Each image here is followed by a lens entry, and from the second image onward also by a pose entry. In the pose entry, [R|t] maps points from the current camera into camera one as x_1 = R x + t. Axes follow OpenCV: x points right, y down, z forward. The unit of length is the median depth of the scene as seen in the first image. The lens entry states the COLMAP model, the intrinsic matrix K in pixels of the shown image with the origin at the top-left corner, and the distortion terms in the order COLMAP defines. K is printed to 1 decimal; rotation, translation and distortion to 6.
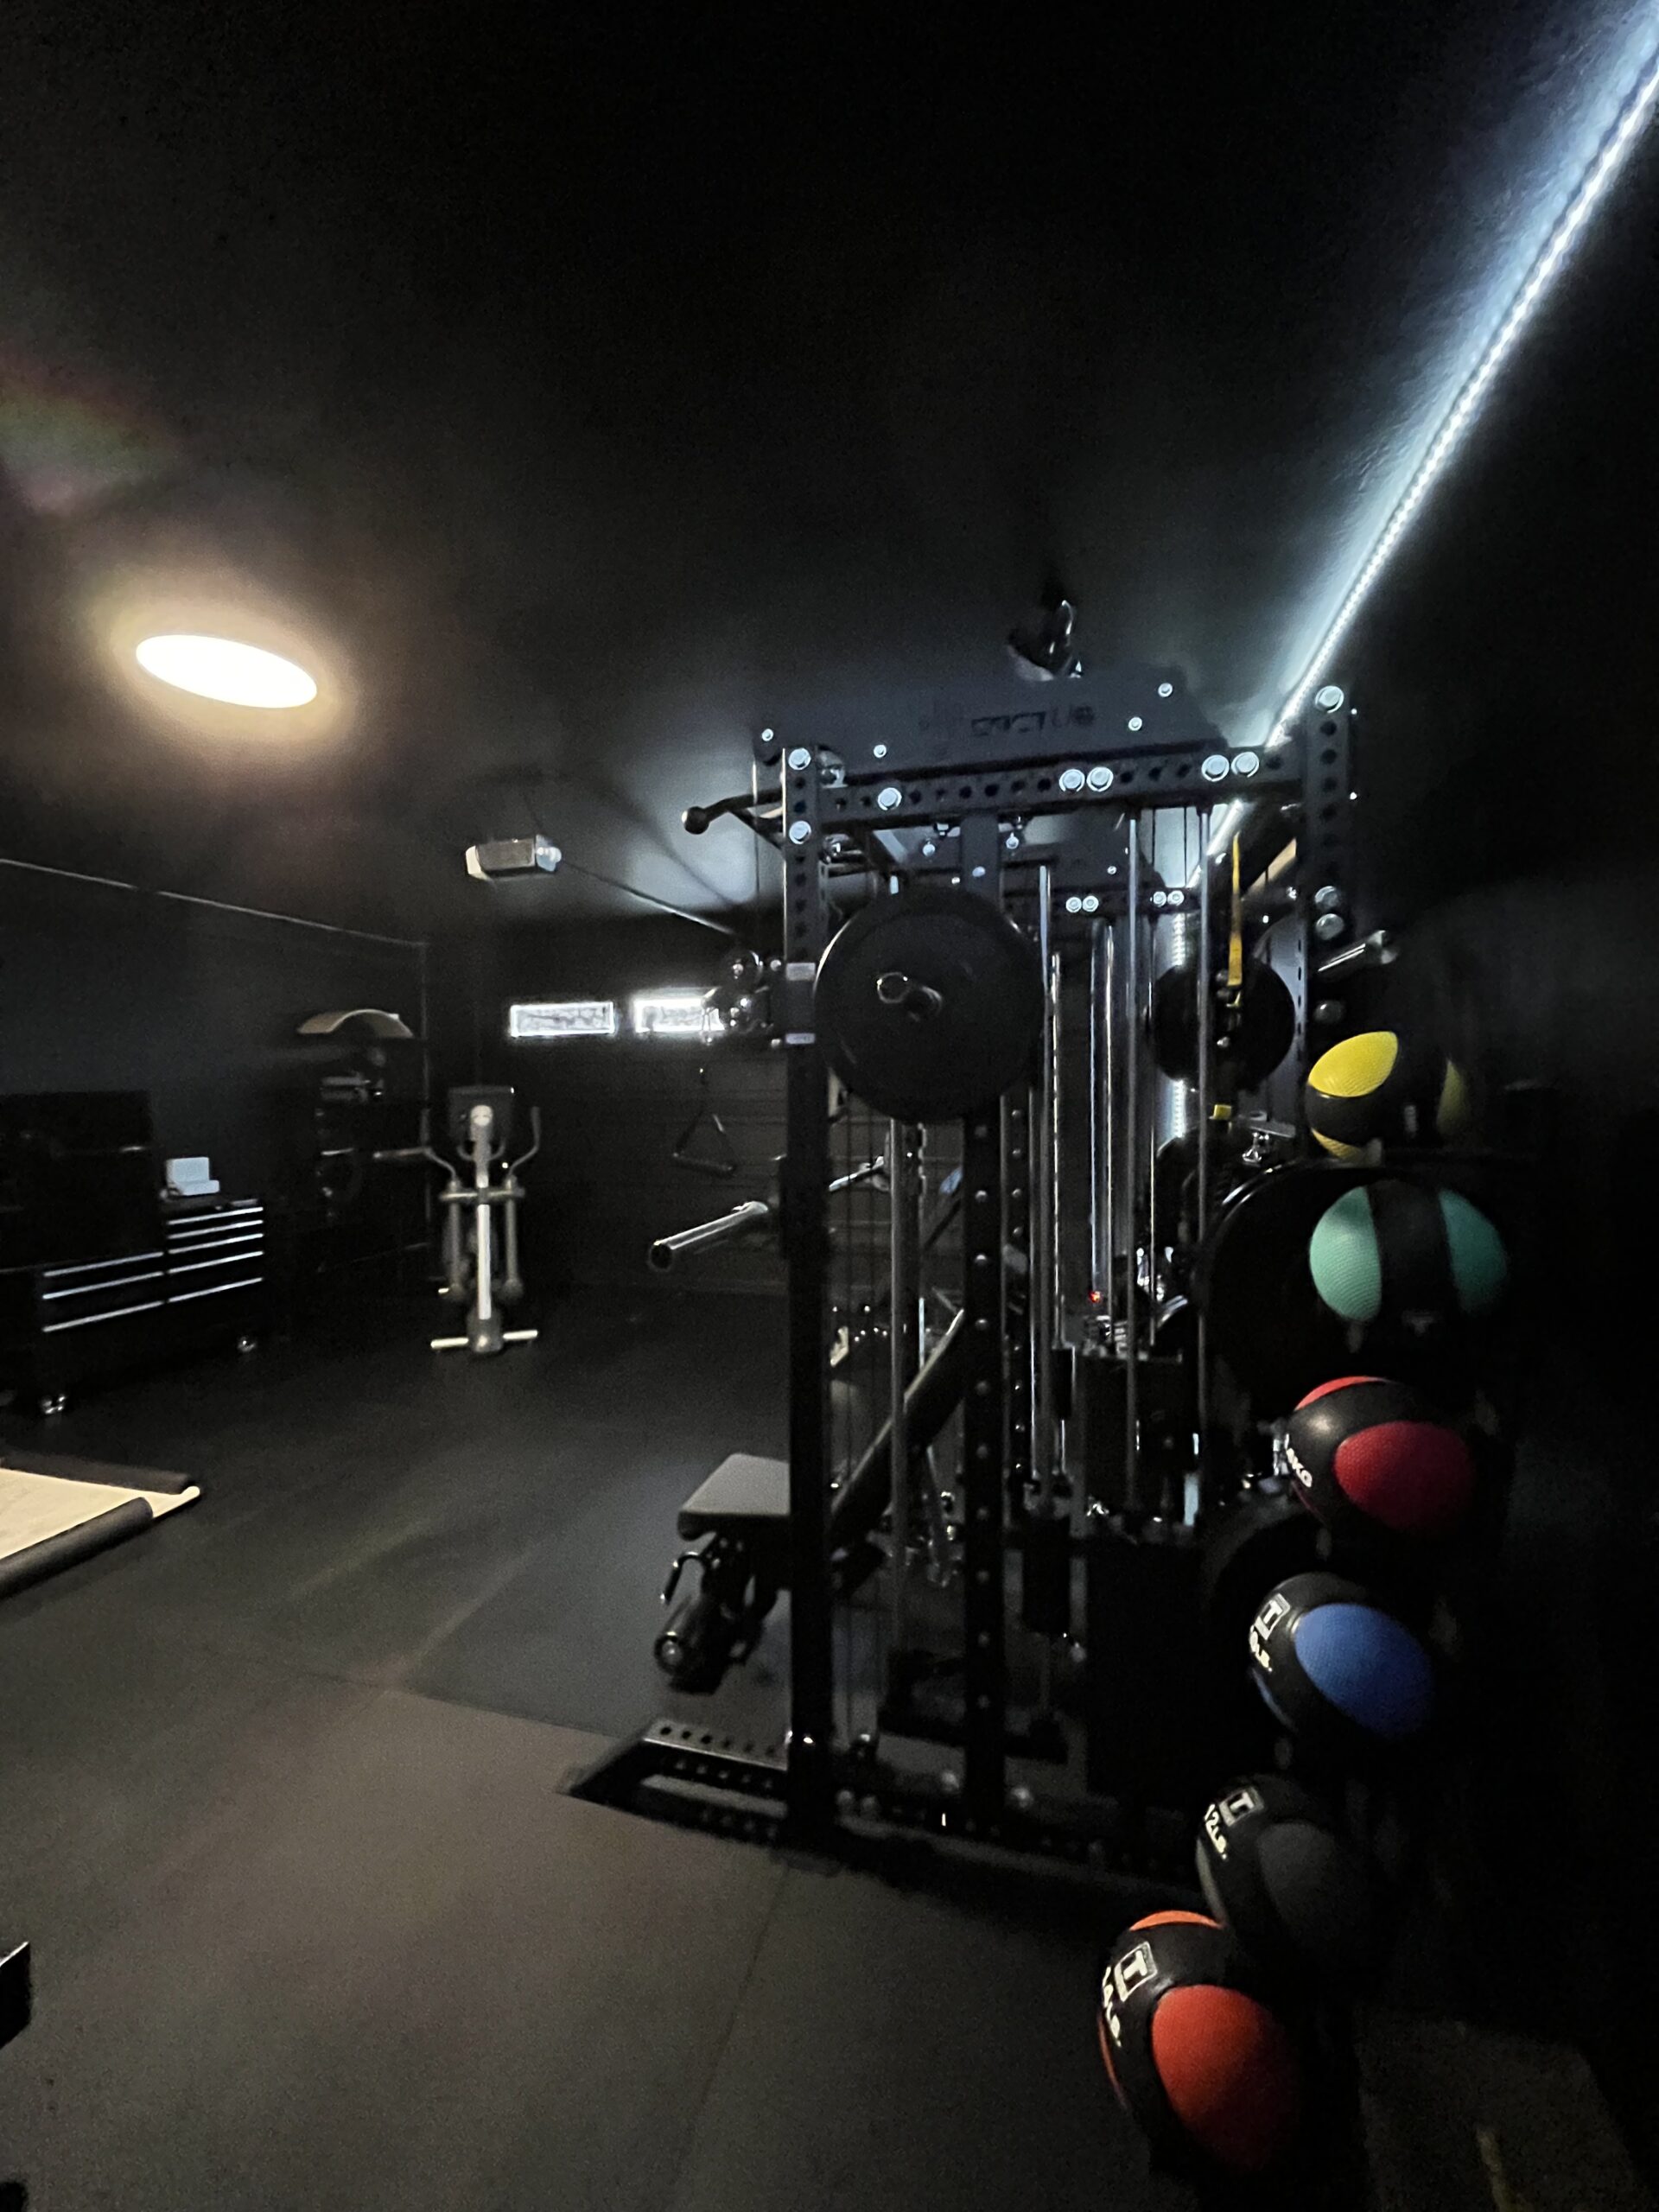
lens RADIAL K [[889.6, 0, 826.8], [0, 889.6, 1110.3], [0, 0, 1]] dist [0.001278, 0.000053]
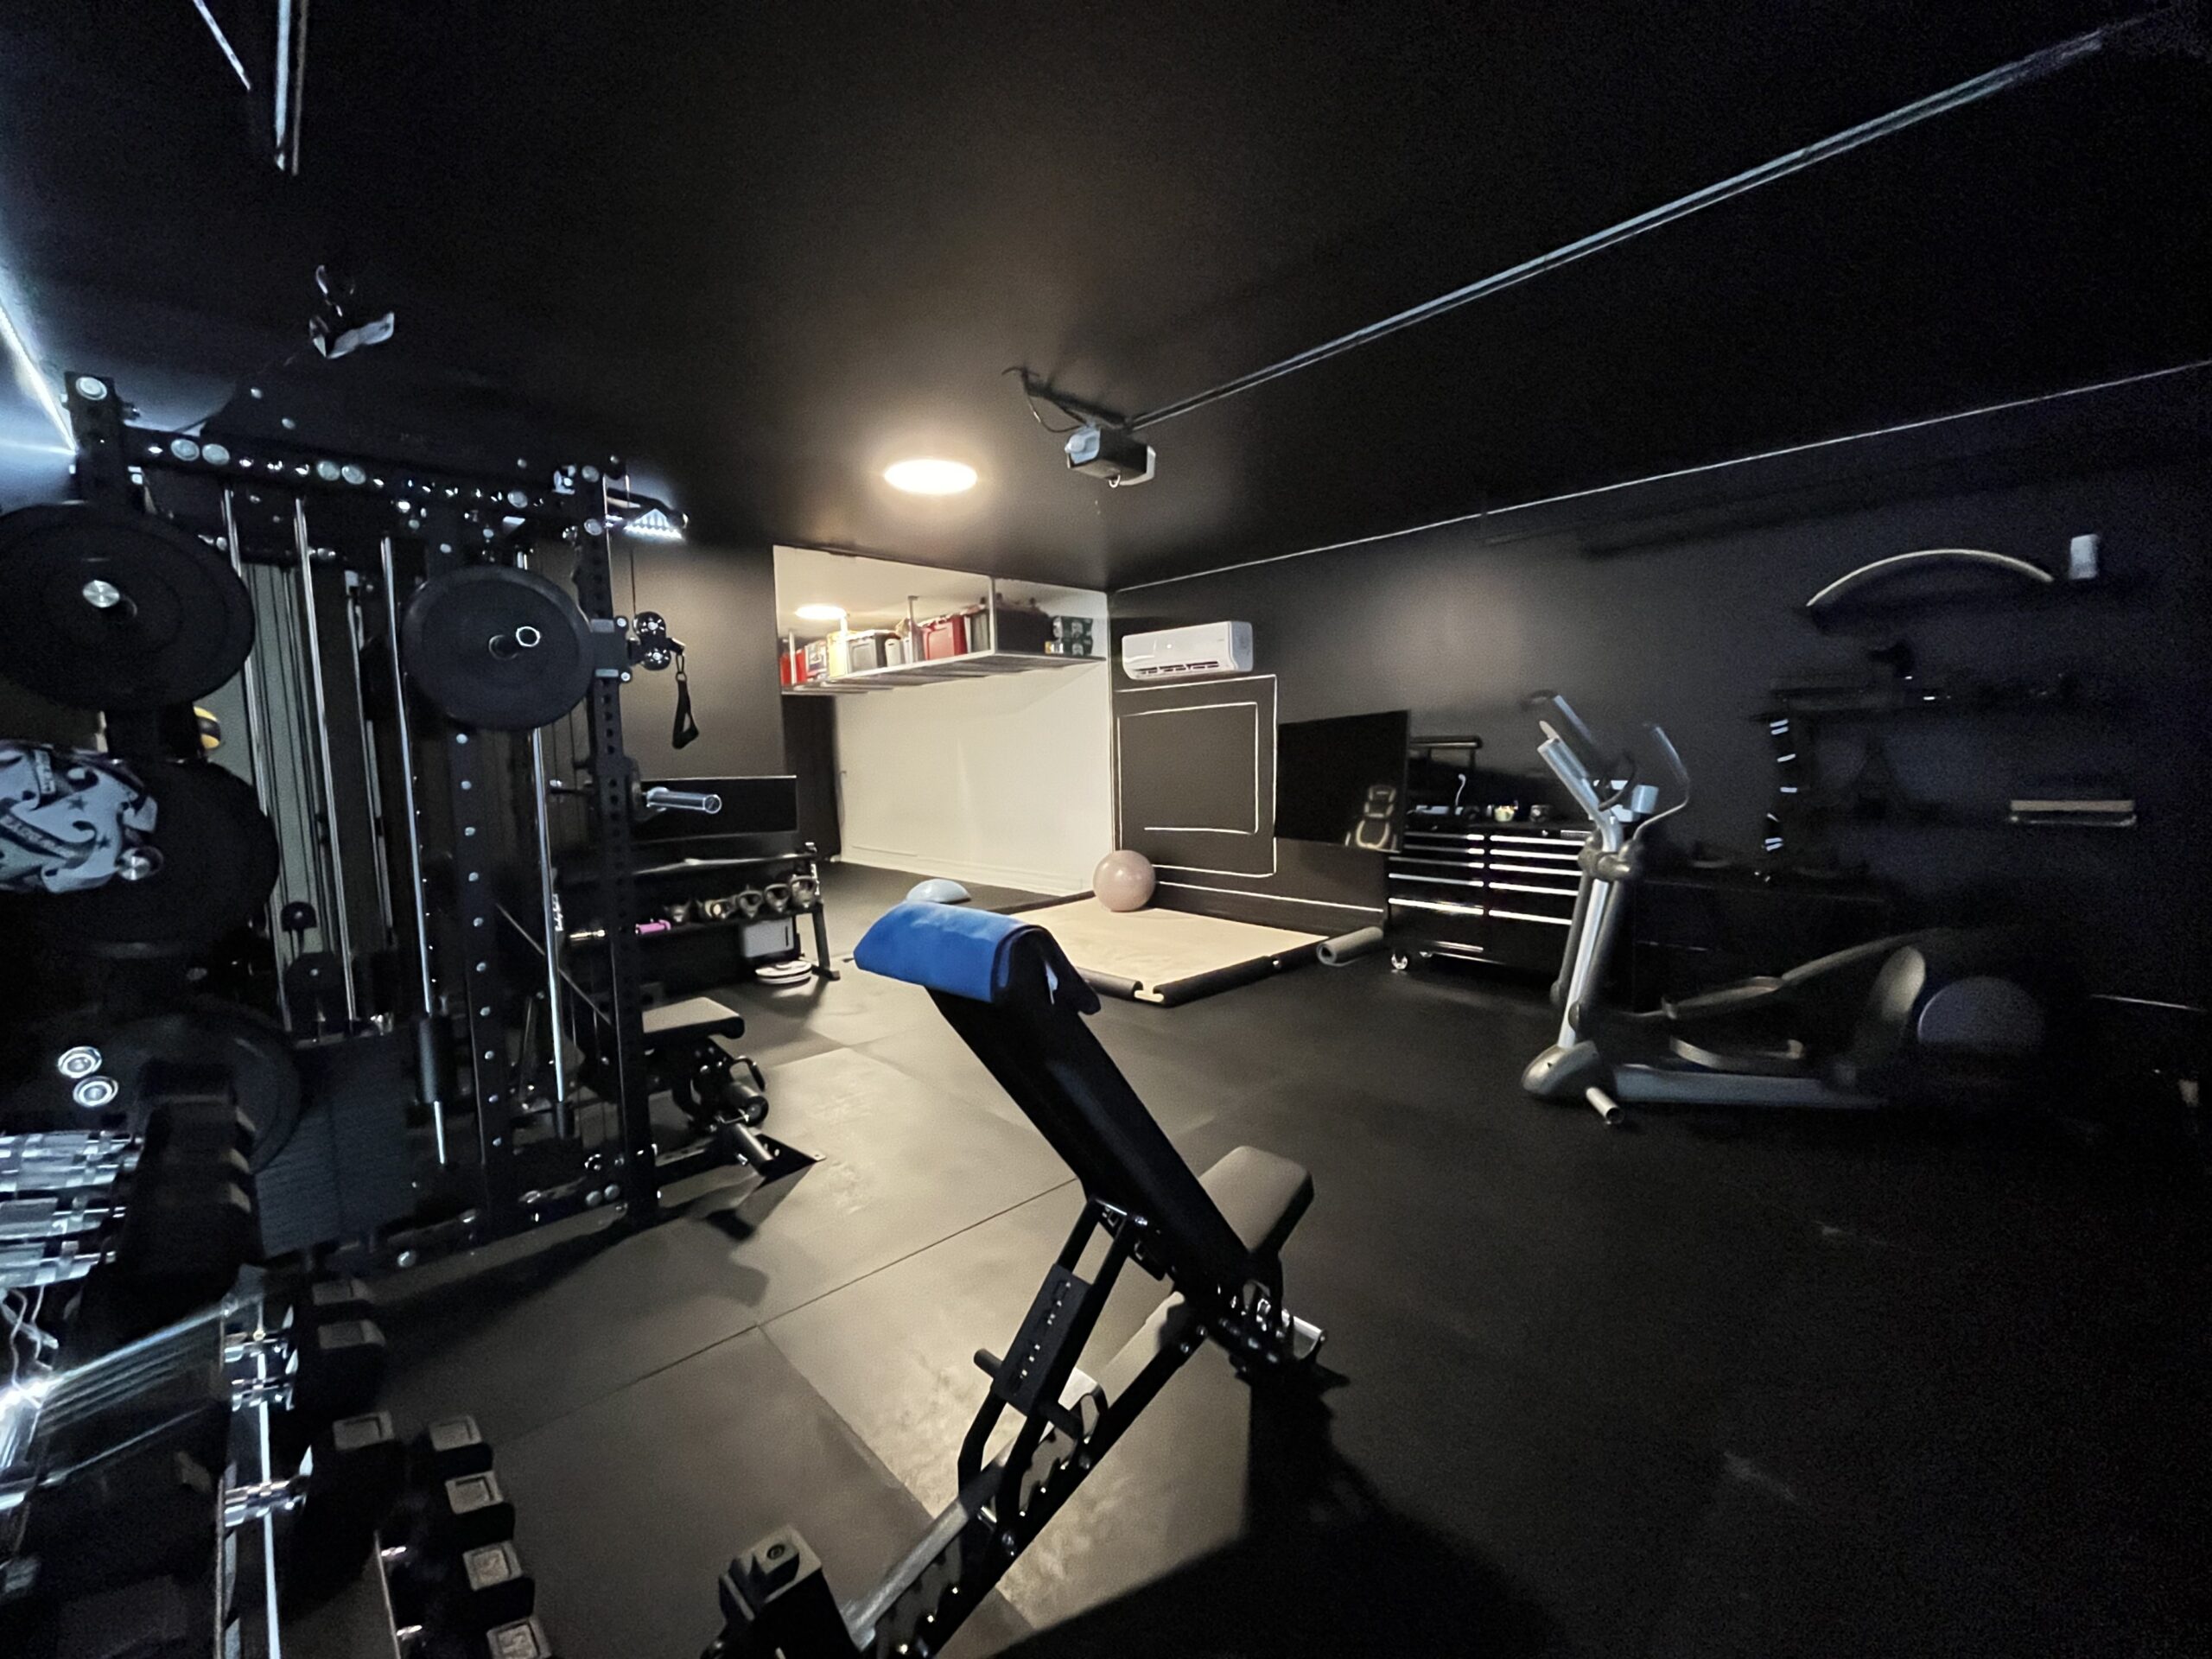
lens RADIAL K [[889.6, 0, 1104.1], [0, 889.6, 827.8], [0, 0, 1]] dist [0.001278, 0.000053]
pose [[-0.504258, 0.097699, -0.858009, 0.326425], [0.005446, 0.993920, 0.109974, -0.000849], [0.863536, 0.050782, -0.501724, 1.000857]]
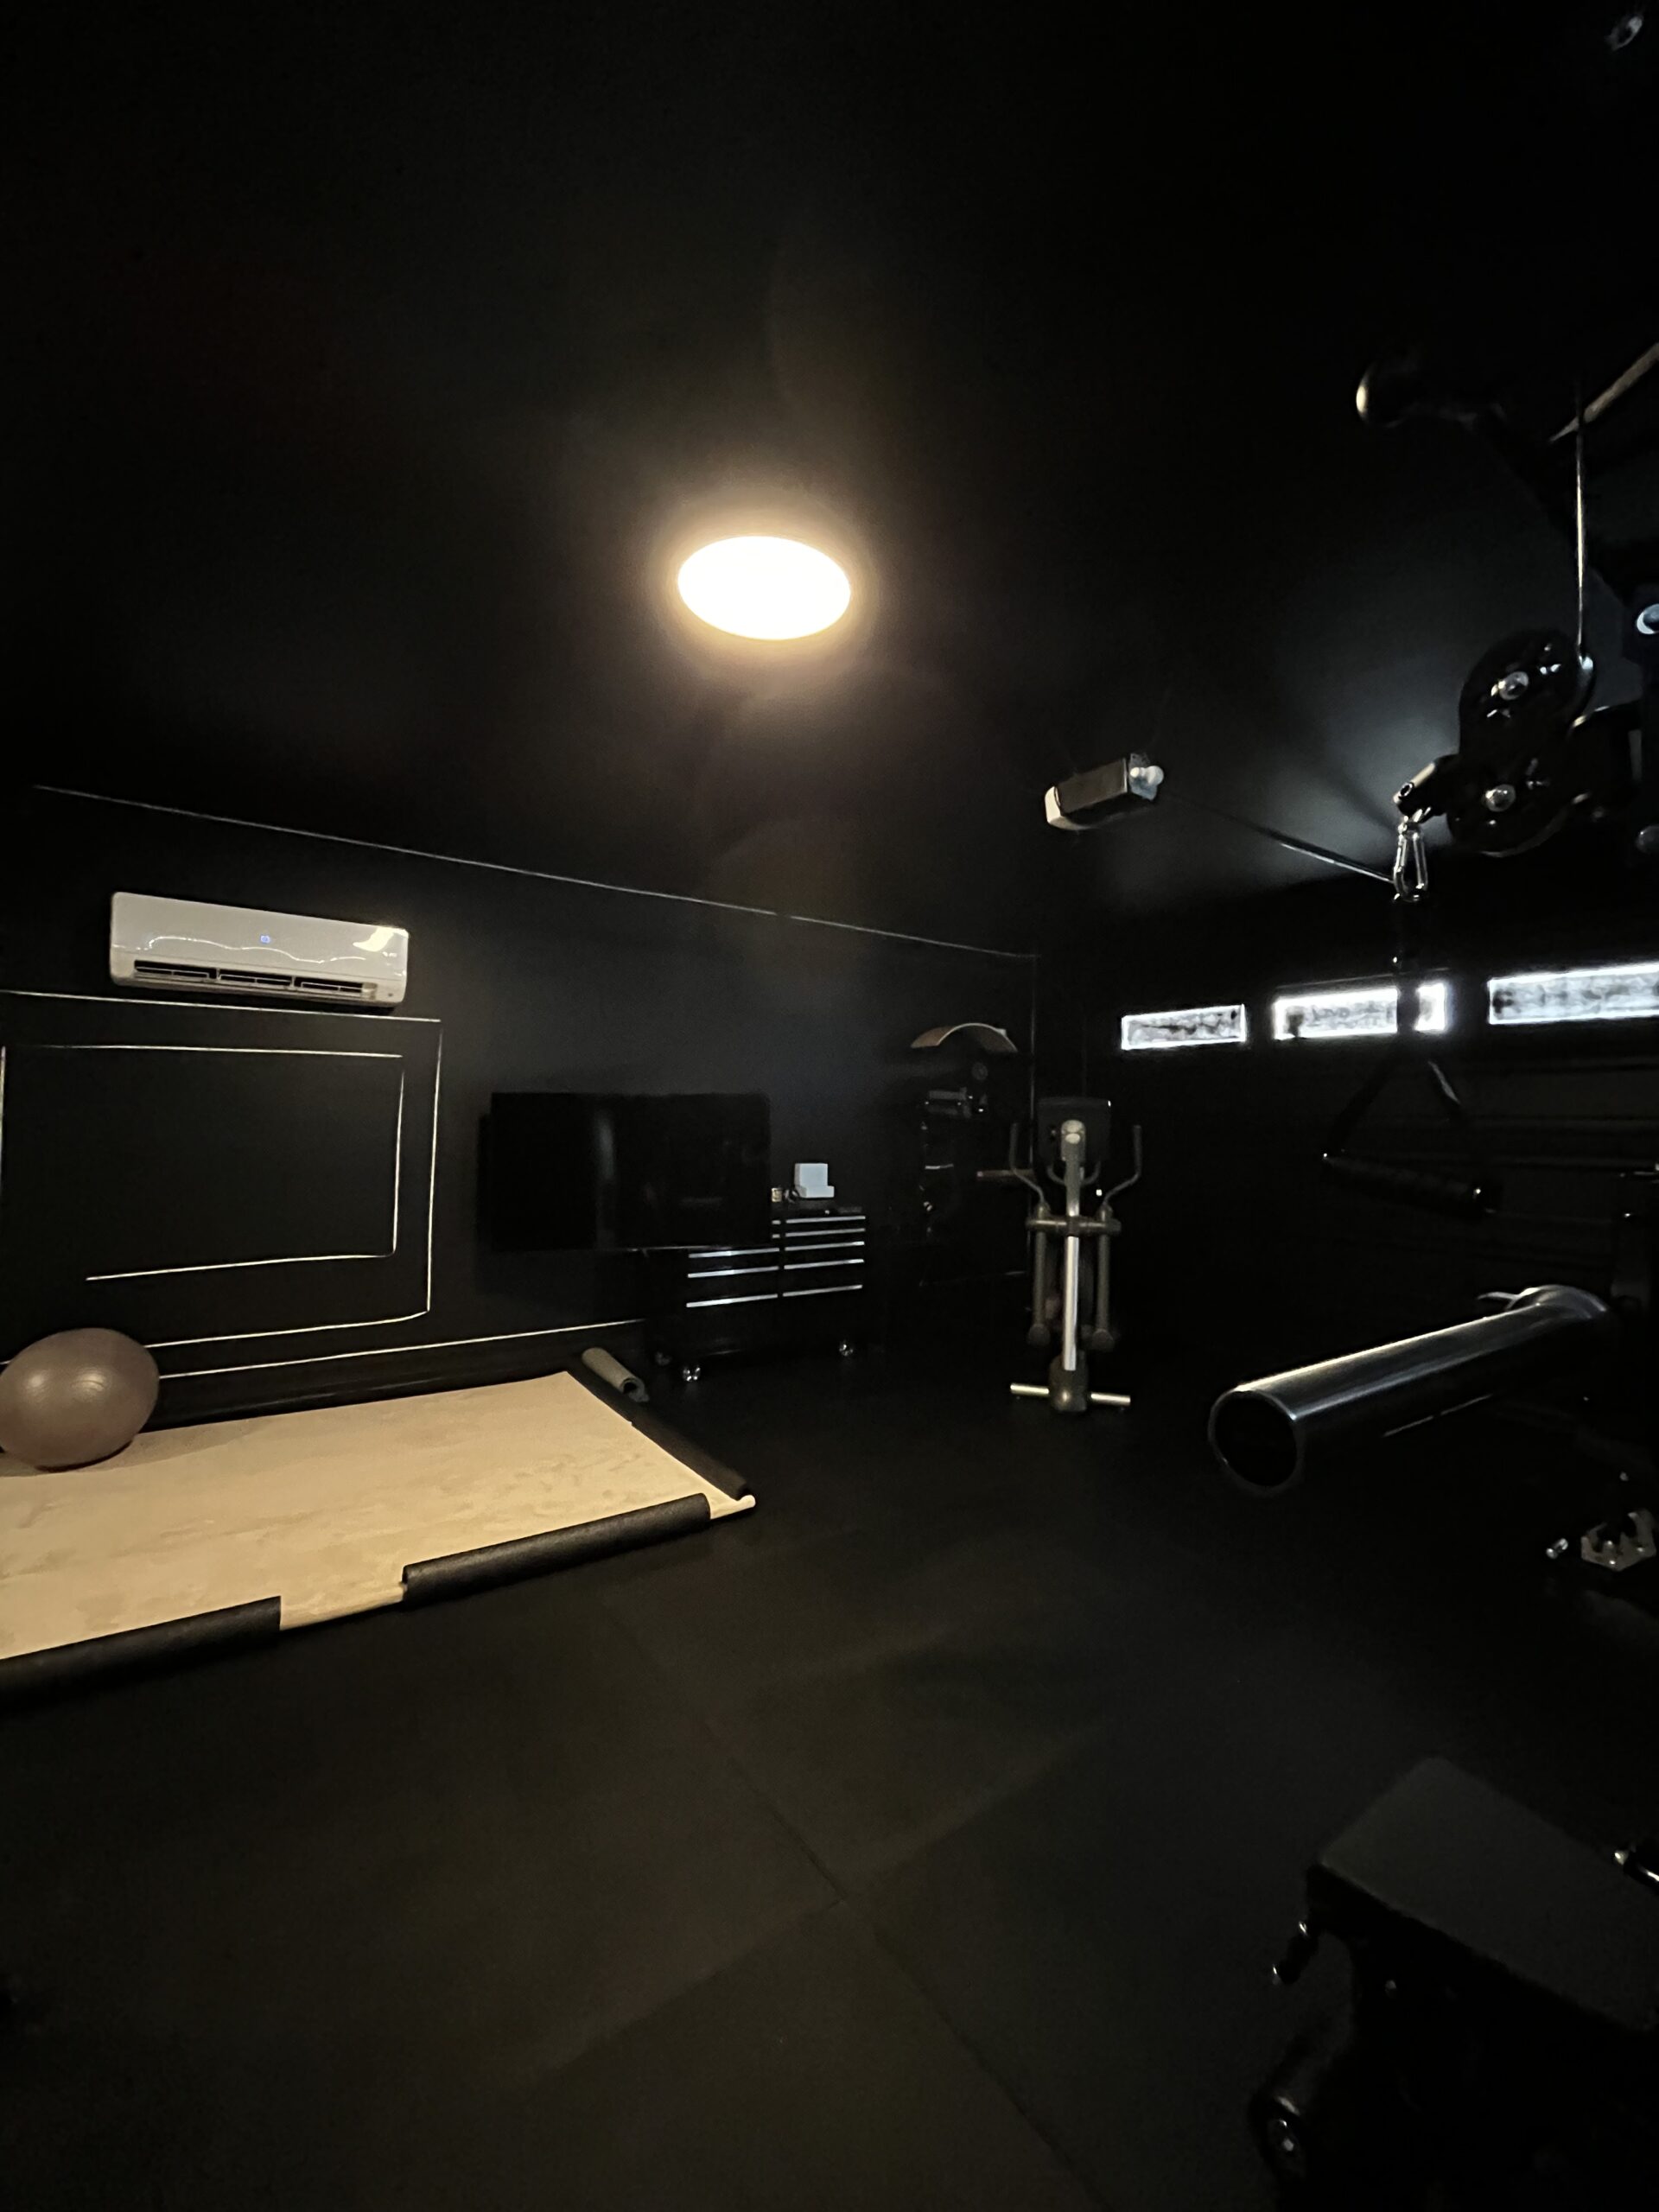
lens RADIAL K [[889.6, 0, 826.8], [0, 889.6, 1110.3], [0, 0, 1]] dist [0.001278, 0.000053]
pose [[0.774987, 0.016859, -0.631752, -0.028404], [-0.044130, 0.998648, -0.027484, 0.018495], [0.630434, 0.049179, 0.774683, 0.176297]]
